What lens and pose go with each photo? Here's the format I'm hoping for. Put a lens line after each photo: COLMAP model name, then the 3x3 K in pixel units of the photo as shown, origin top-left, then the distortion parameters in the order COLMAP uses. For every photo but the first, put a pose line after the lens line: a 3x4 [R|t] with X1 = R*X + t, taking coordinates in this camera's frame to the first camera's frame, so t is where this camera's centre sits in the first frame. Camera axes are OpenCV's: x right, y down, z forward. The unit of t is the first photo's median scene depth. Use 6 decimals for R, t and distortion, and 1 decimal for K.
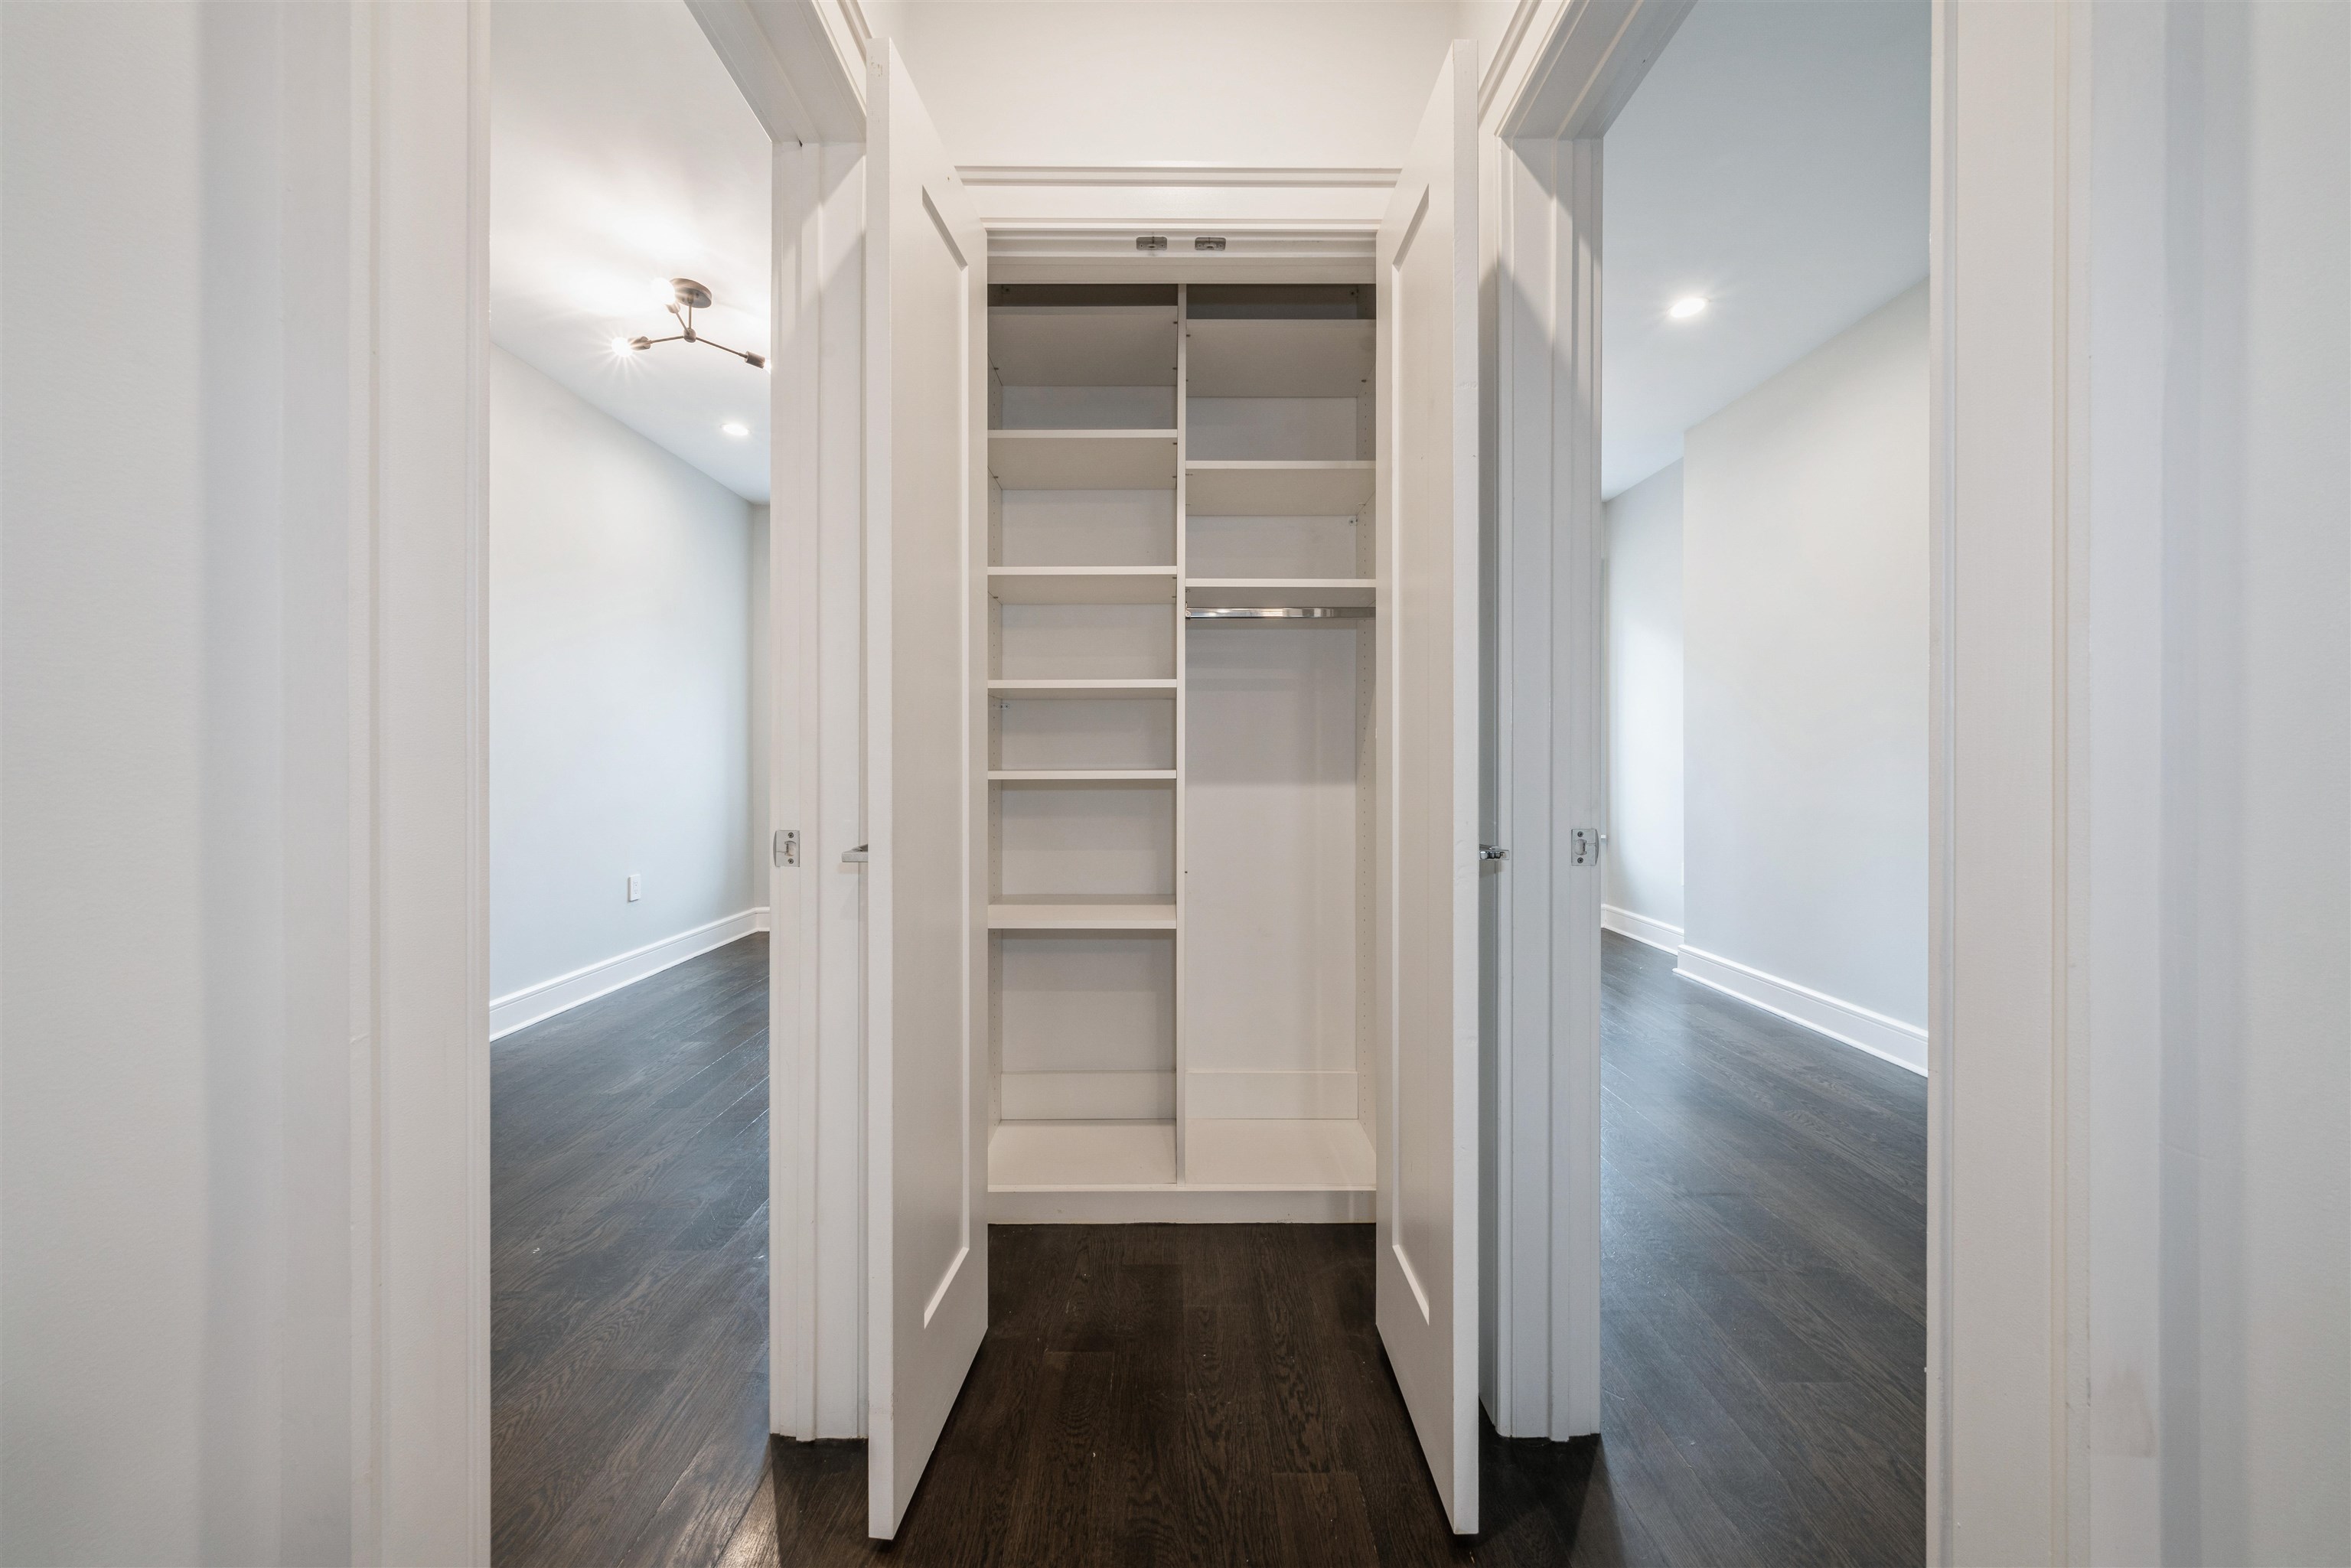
lens RADIAL K [[807.0, 0, 1172.7], [0, 807.0, 768.5], [0, 0, 1]] dist [-0.000093, -0.000008]
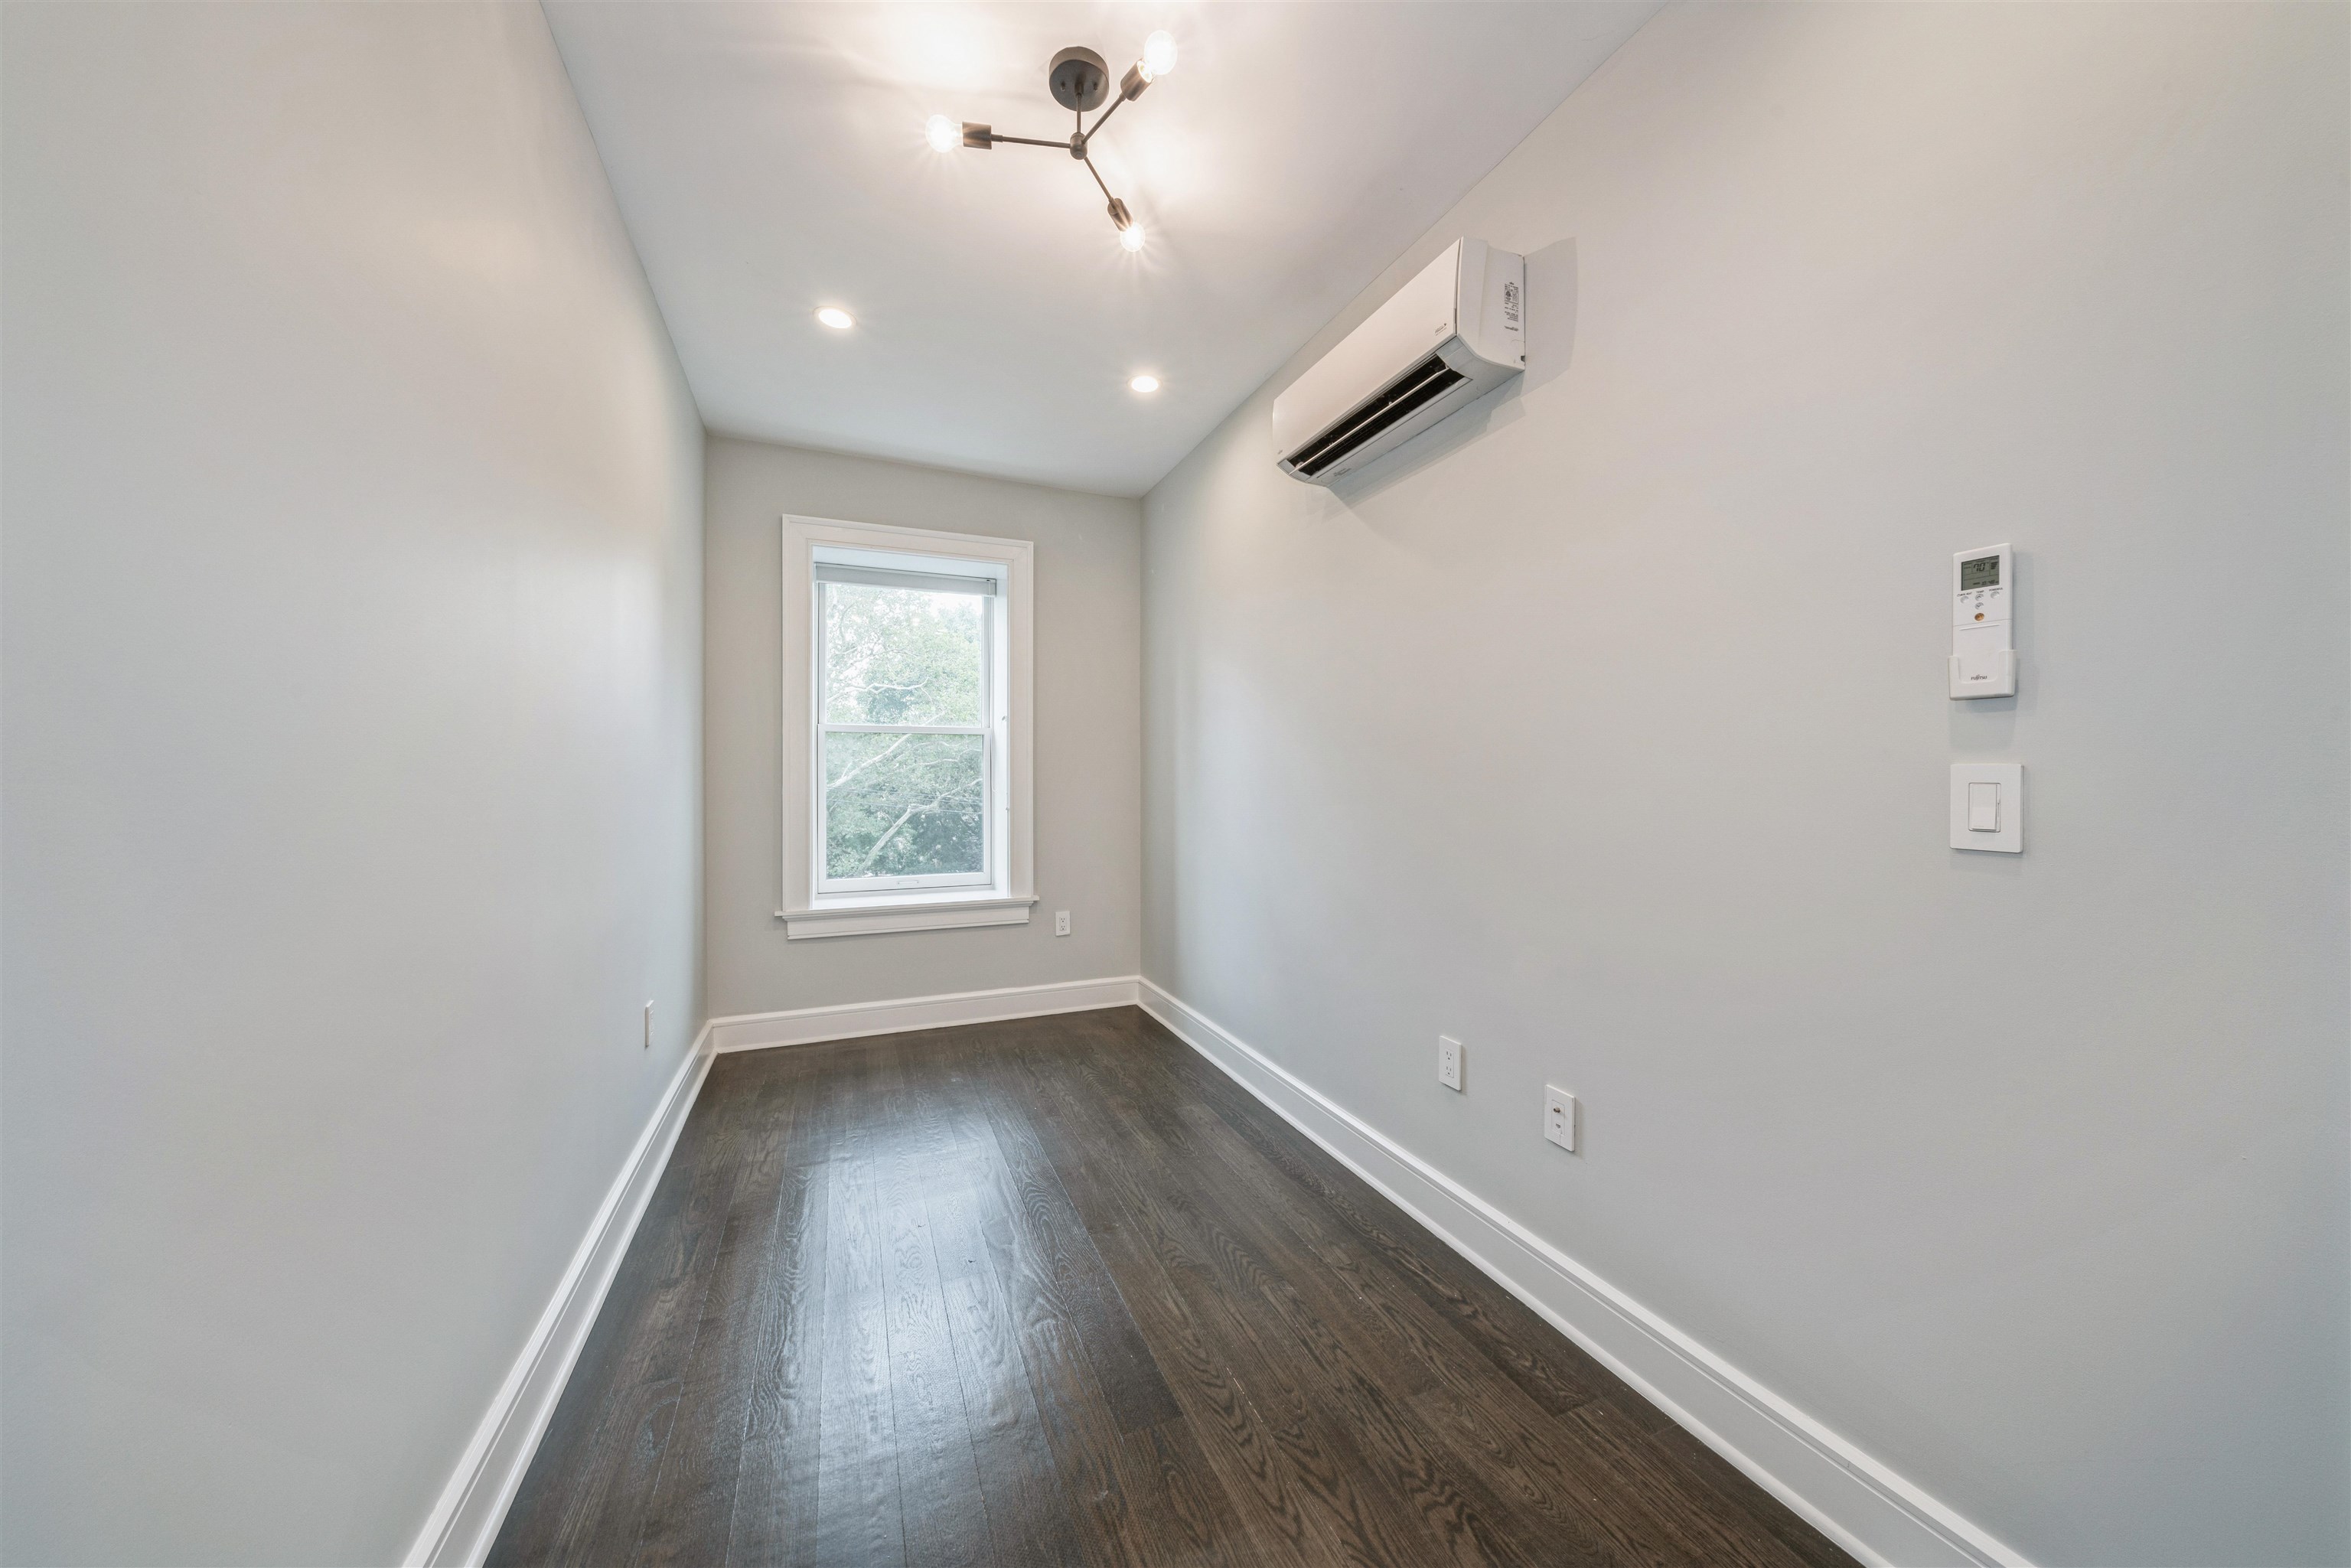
lens RADIAL K [[798.4, 0, 1175.5], [0, 798.4, 784.0], [0, 0, 1]] dist [-0.000696, -0.000039]
pose [[0.926217, -0.008286, 0.376900, -0.617153], [0.008102, 0.999965, 0.002073, -0.041231], [-0.376904, 0.001134, 0.926251, 0.331113]]
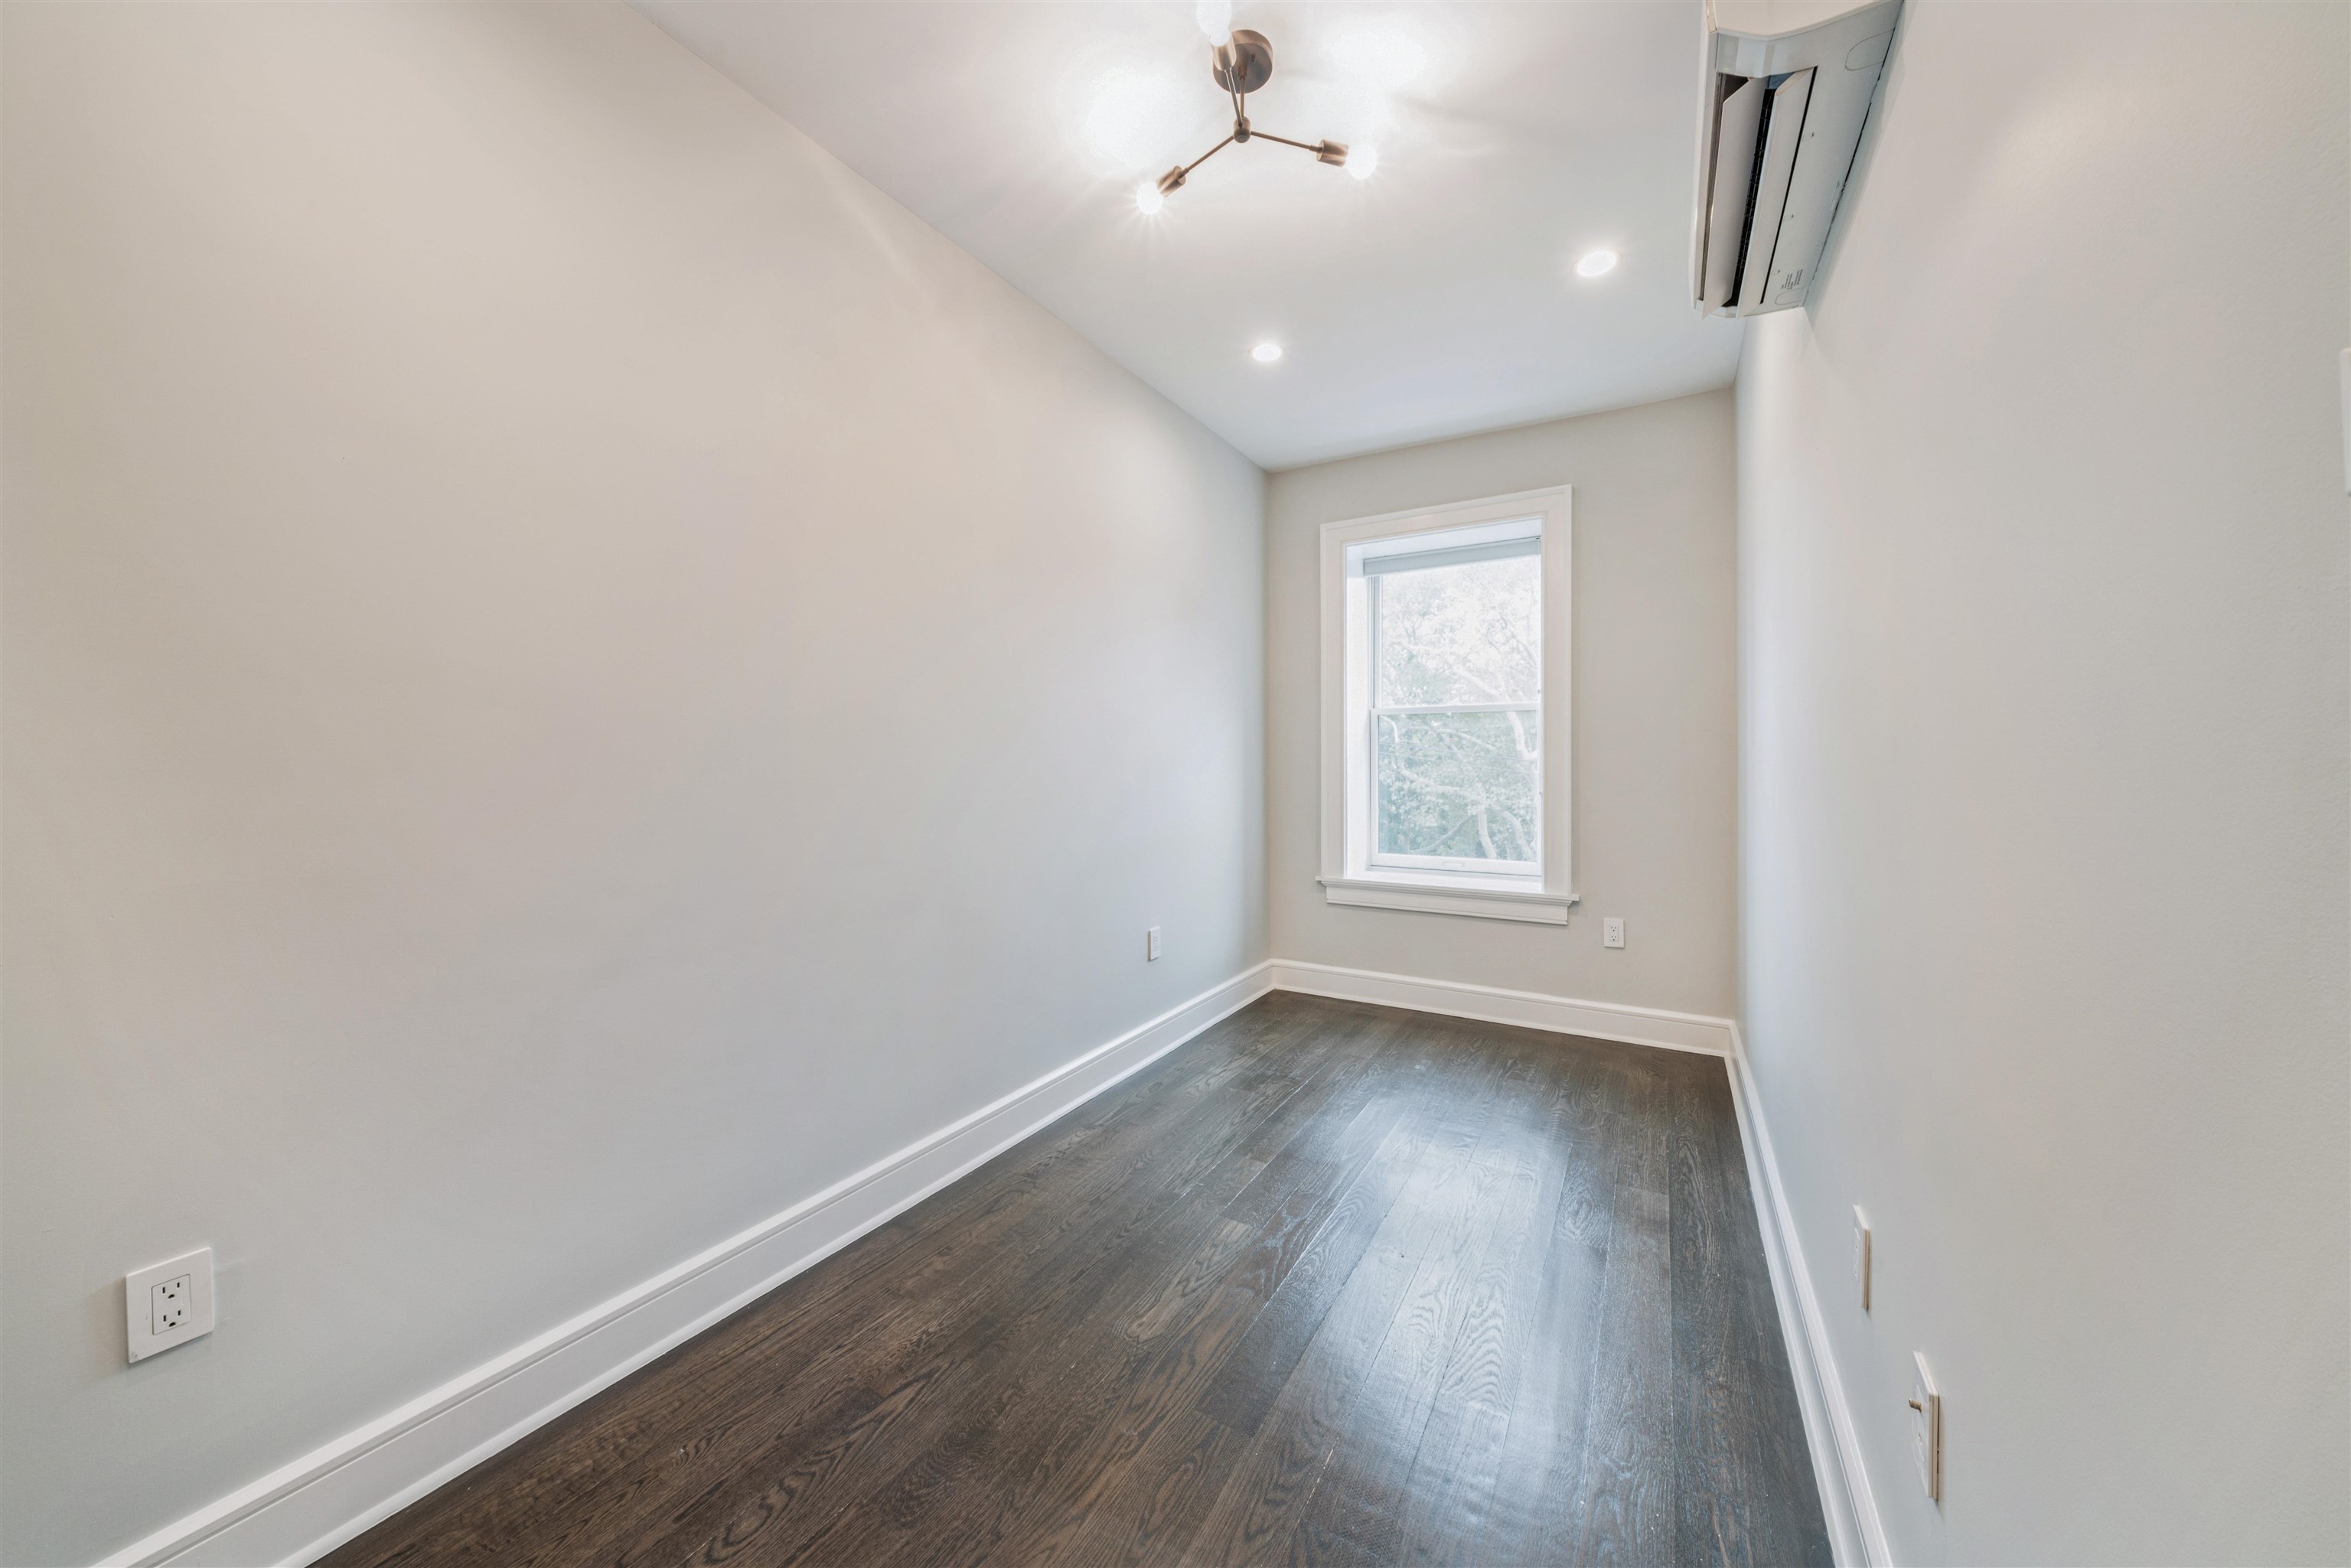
lens RADIAL K [[807.0, 0, 1172.7], [0, 807.0, 768.5], [0, 0, 1]] dist [-0.000093, -0.000008]
pose [[0.855591, -0.001331, -0.517651, -0.263497], [0.003948, 0.999984, 0.003955, -0.042216], [0.517638, -0.005428, 0.855583, 0.358482]]
